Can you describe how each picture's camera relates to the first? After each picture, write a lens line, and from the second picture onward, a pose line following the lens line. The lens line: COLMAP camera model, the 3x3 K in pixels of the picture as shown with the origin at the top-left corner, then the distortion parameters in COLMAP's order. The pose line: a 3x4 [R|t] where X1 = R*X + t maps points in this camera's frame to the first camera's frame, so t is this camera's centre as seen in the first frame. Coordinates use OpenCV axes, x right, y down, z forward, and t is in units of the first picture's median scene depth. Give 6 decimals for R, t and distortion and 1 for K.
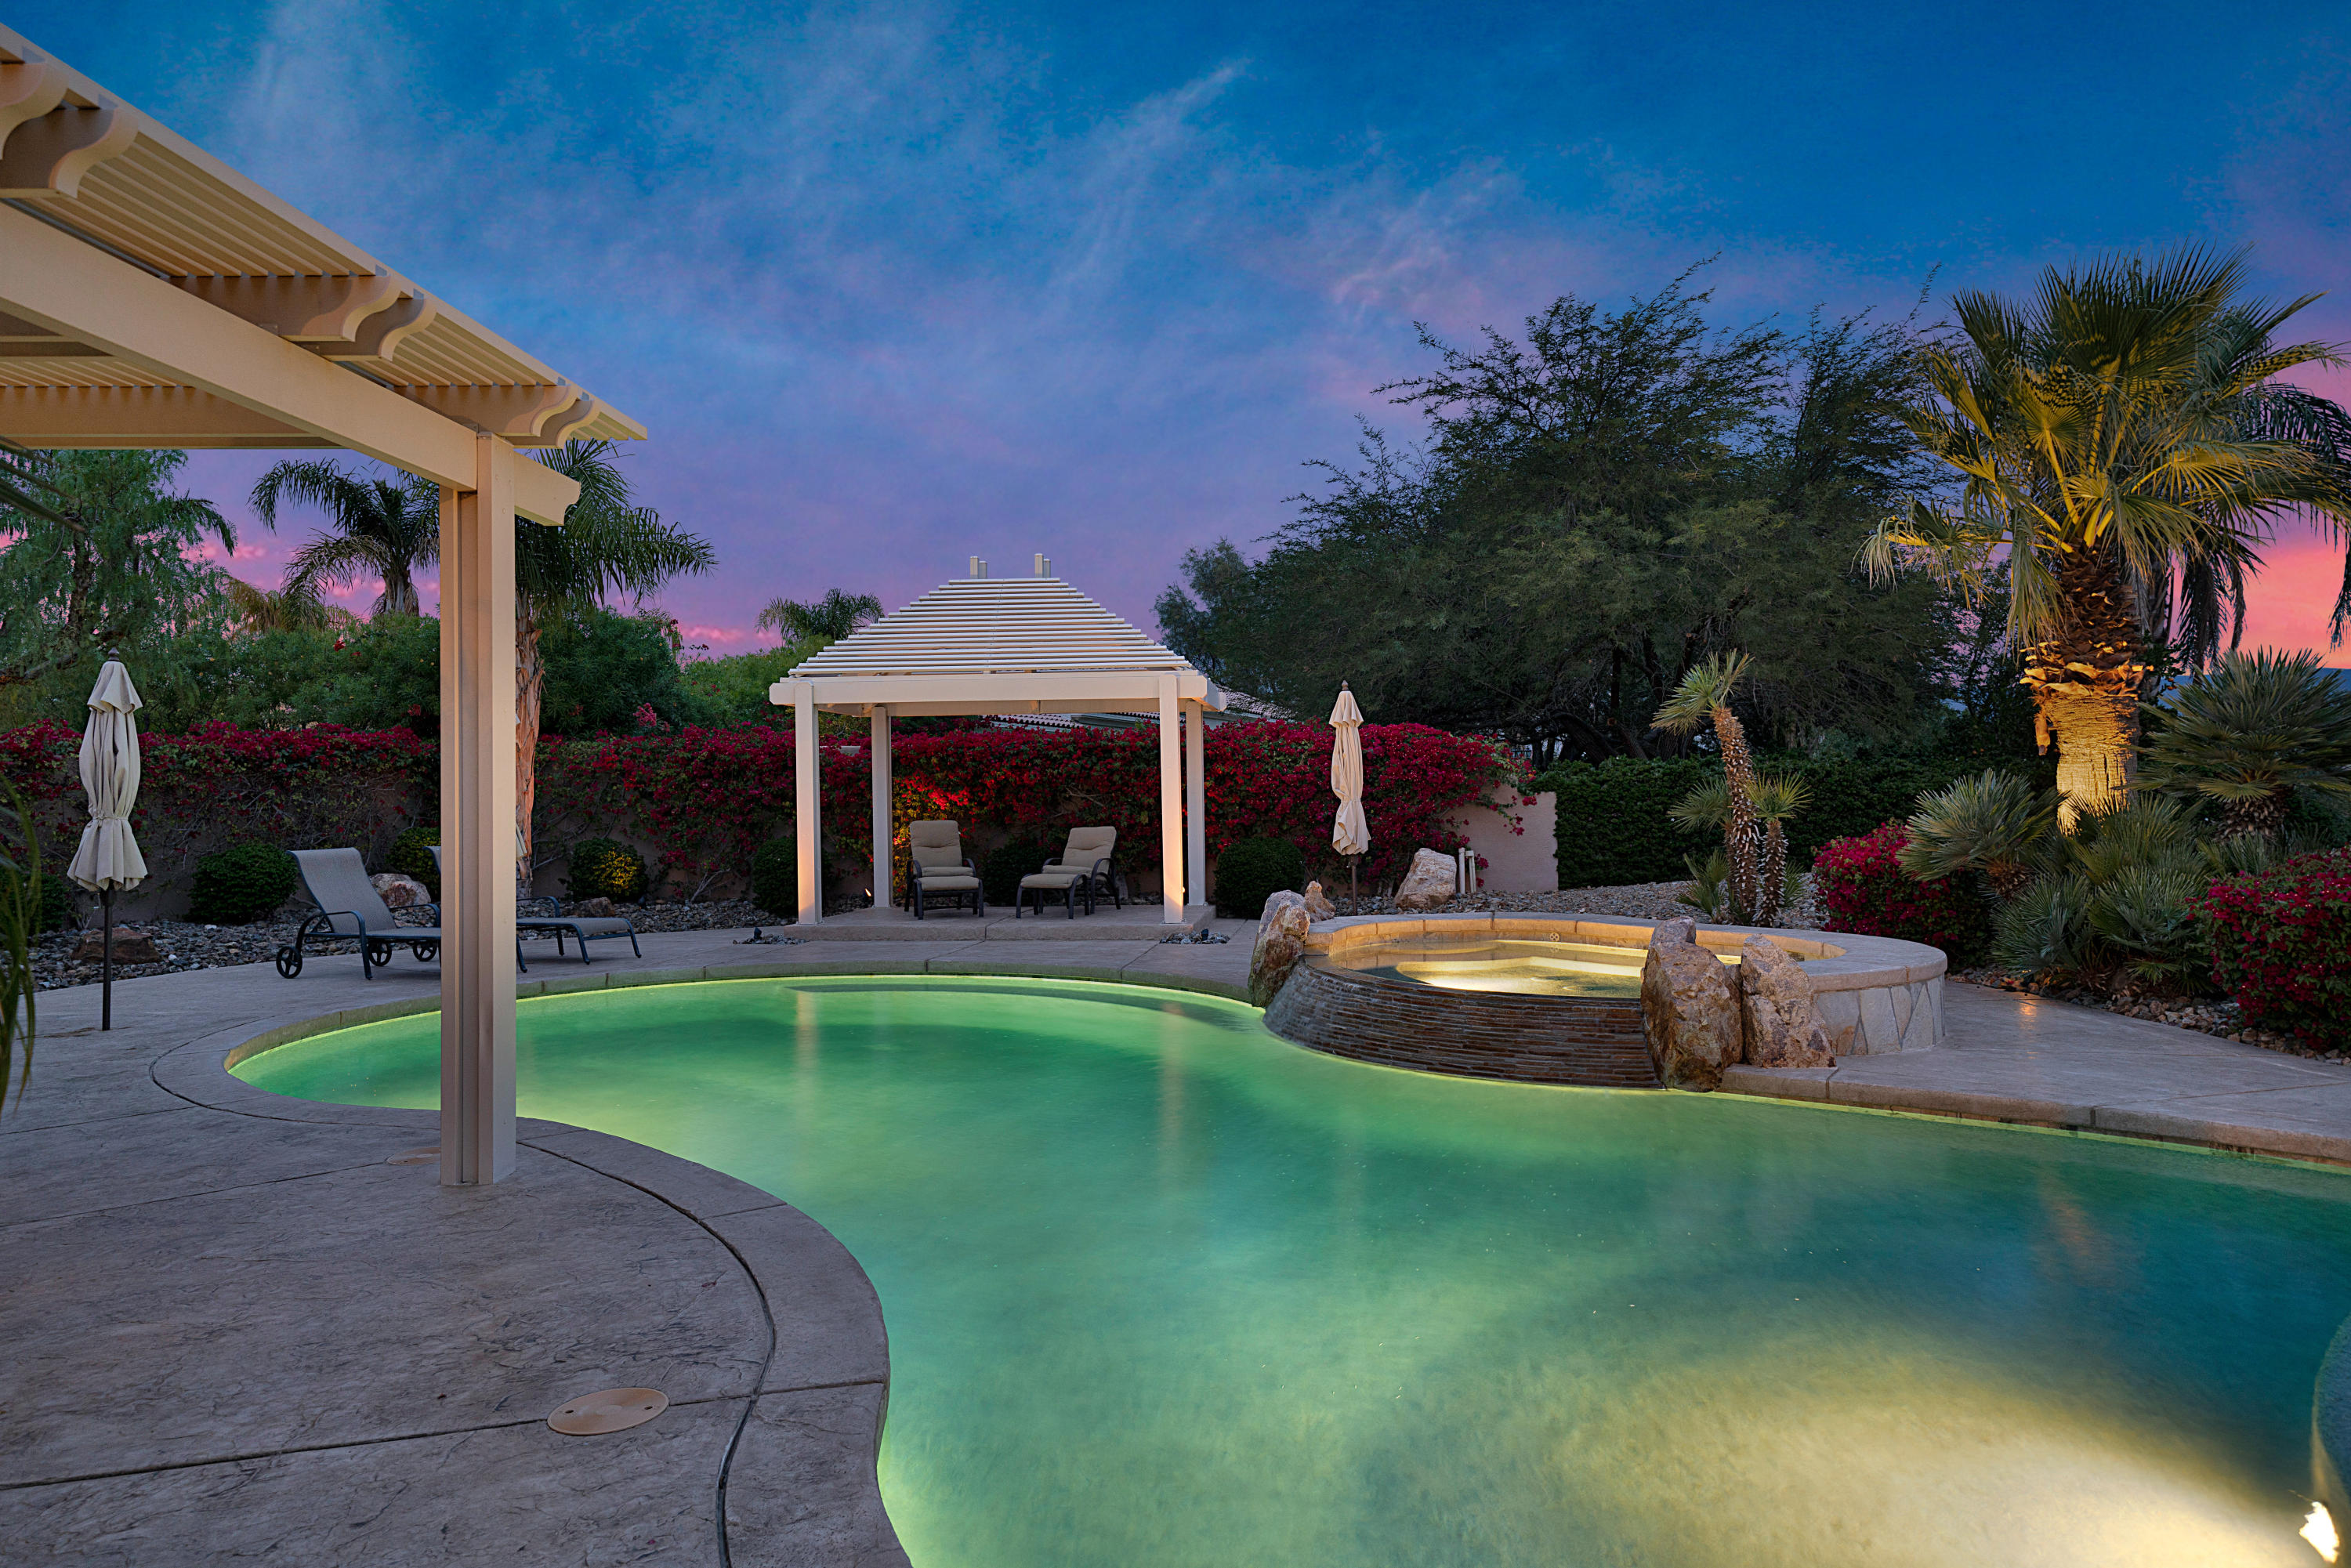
lens RADIAL K [[1523.6, 0, 1173.3], [0, 1523.6, 795.1], [0, 0, 1]] dist [0.028155, 0.003992]
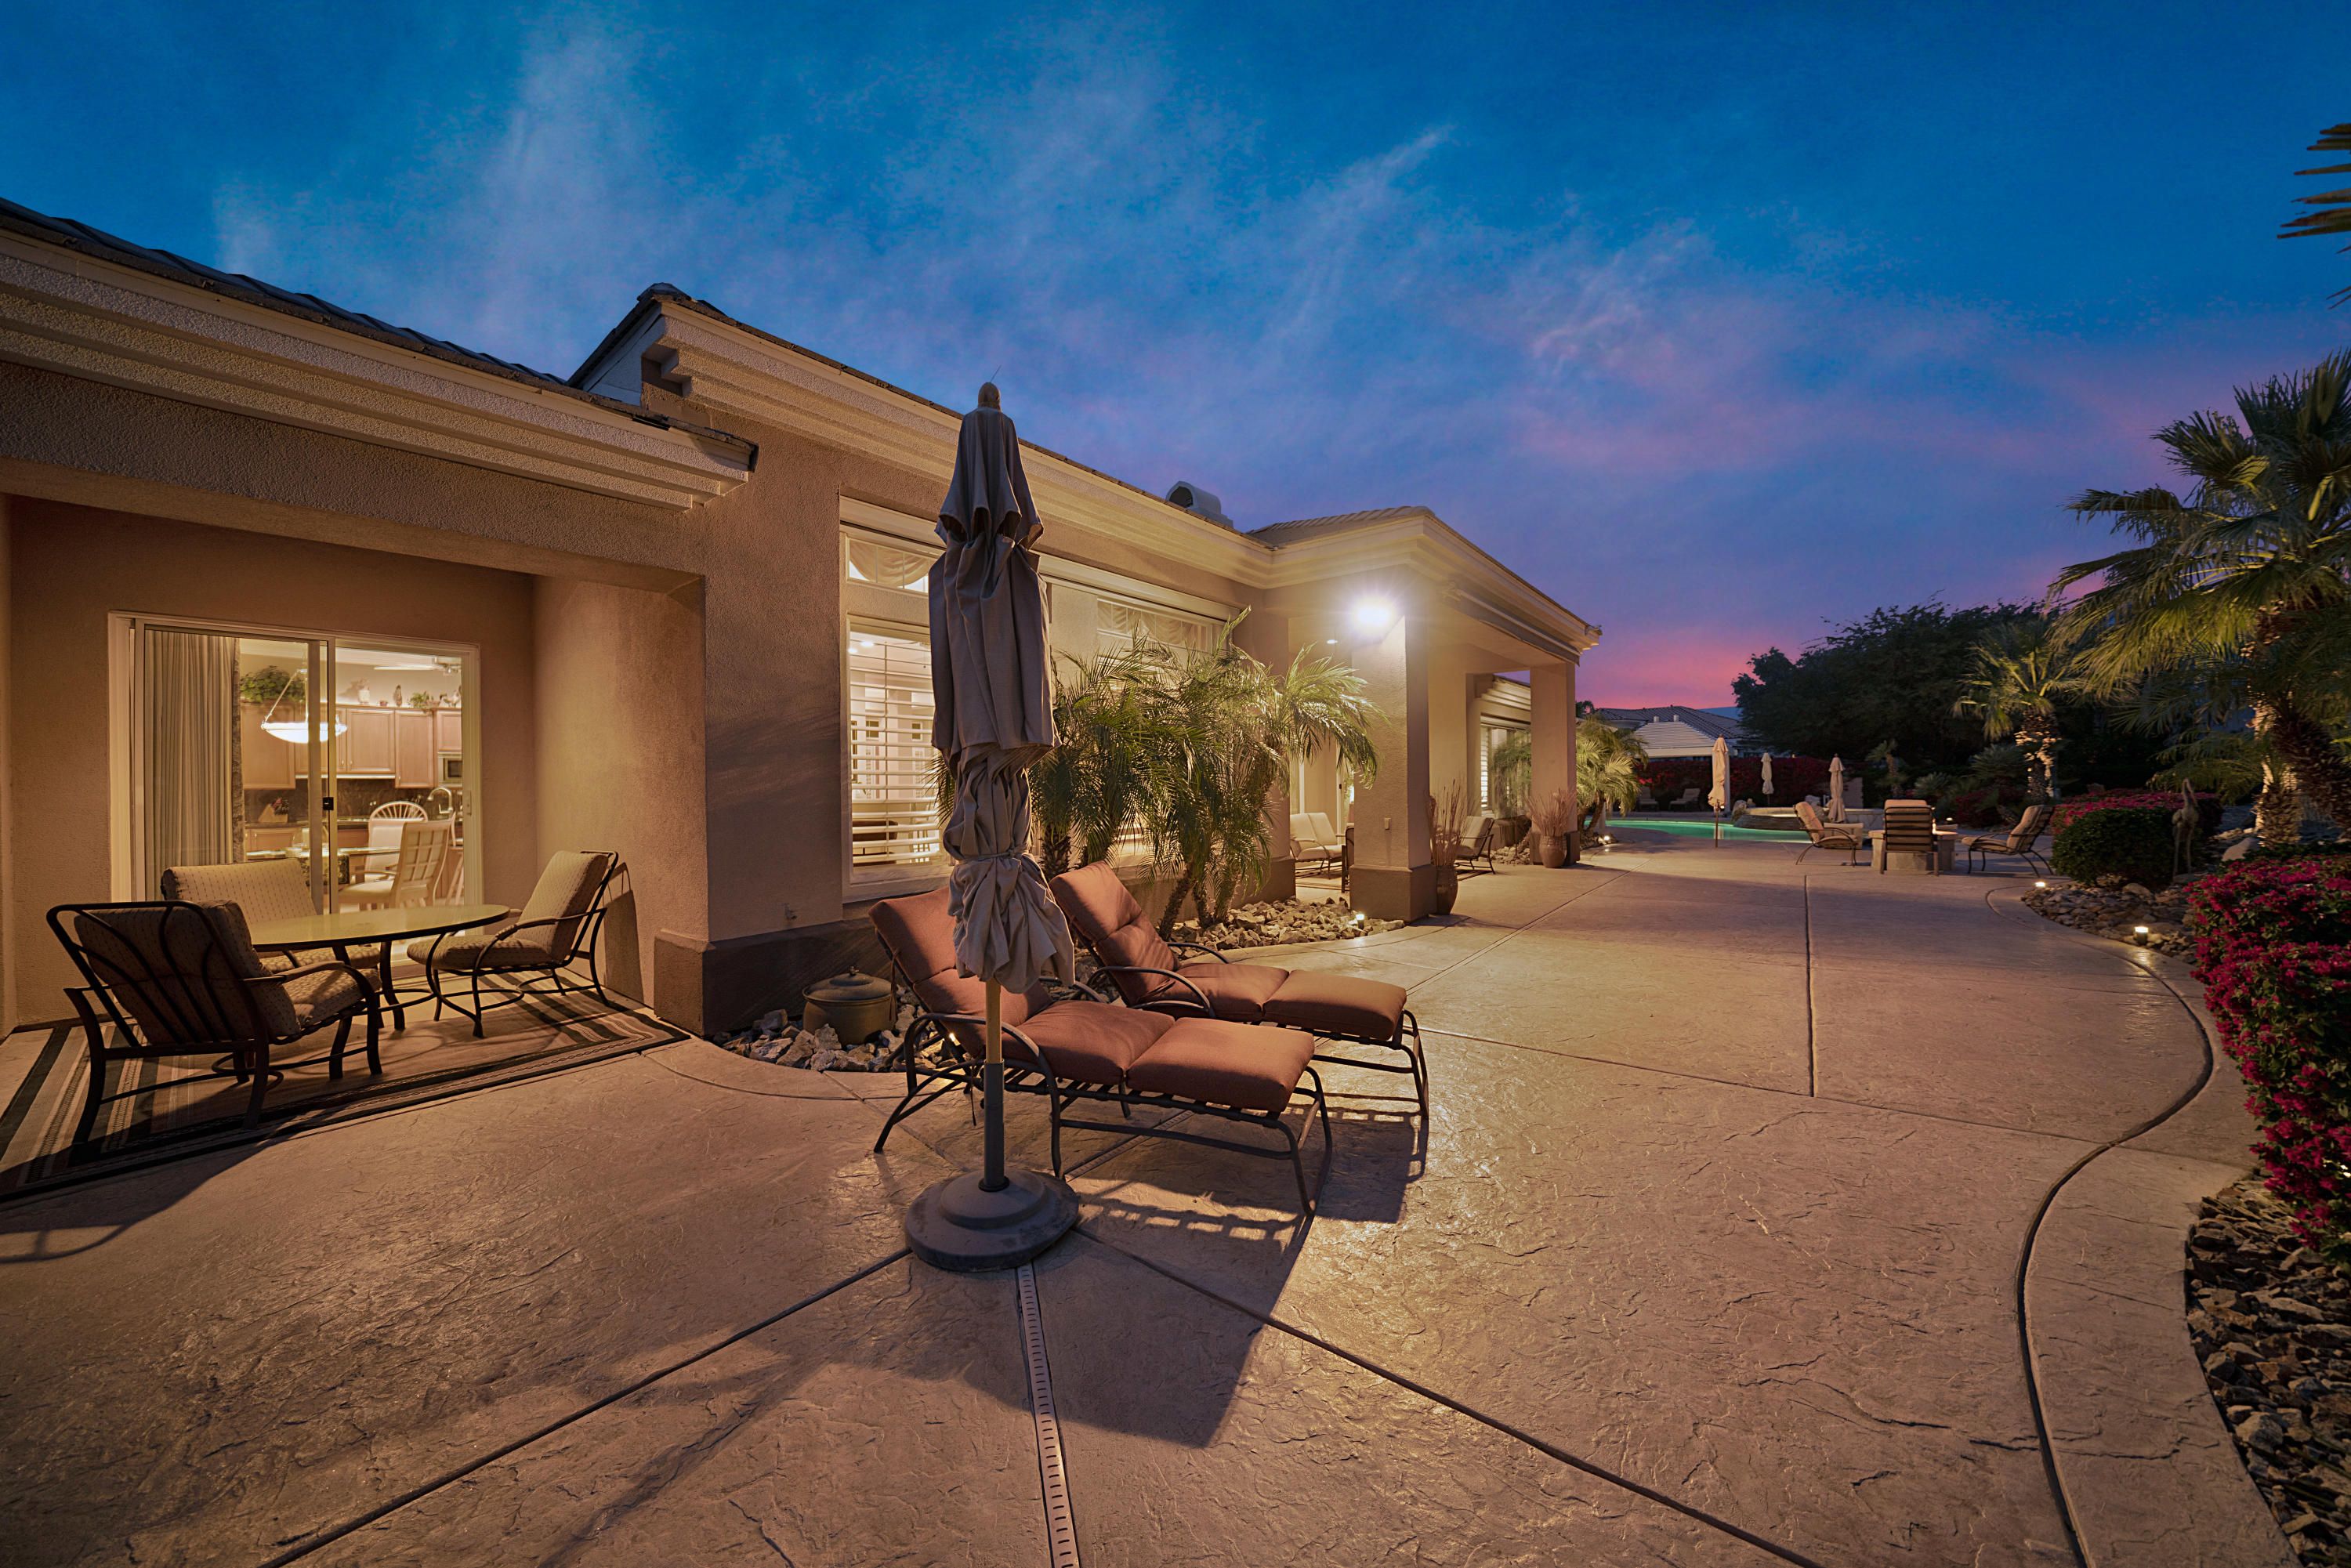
lens RADIAL K [[810.3, 0, 1192.7], [0, 810.3, 780.6], [0, 0, 1]] dist [-0.001999, 0.000018]
pose [[0.820157, -0.008495, -0.572076, 0.071625], [0.007749, 0.999963, -0.003740, -0.000140], [0.572087, -0.001366, 0.820192, -1.207592]]
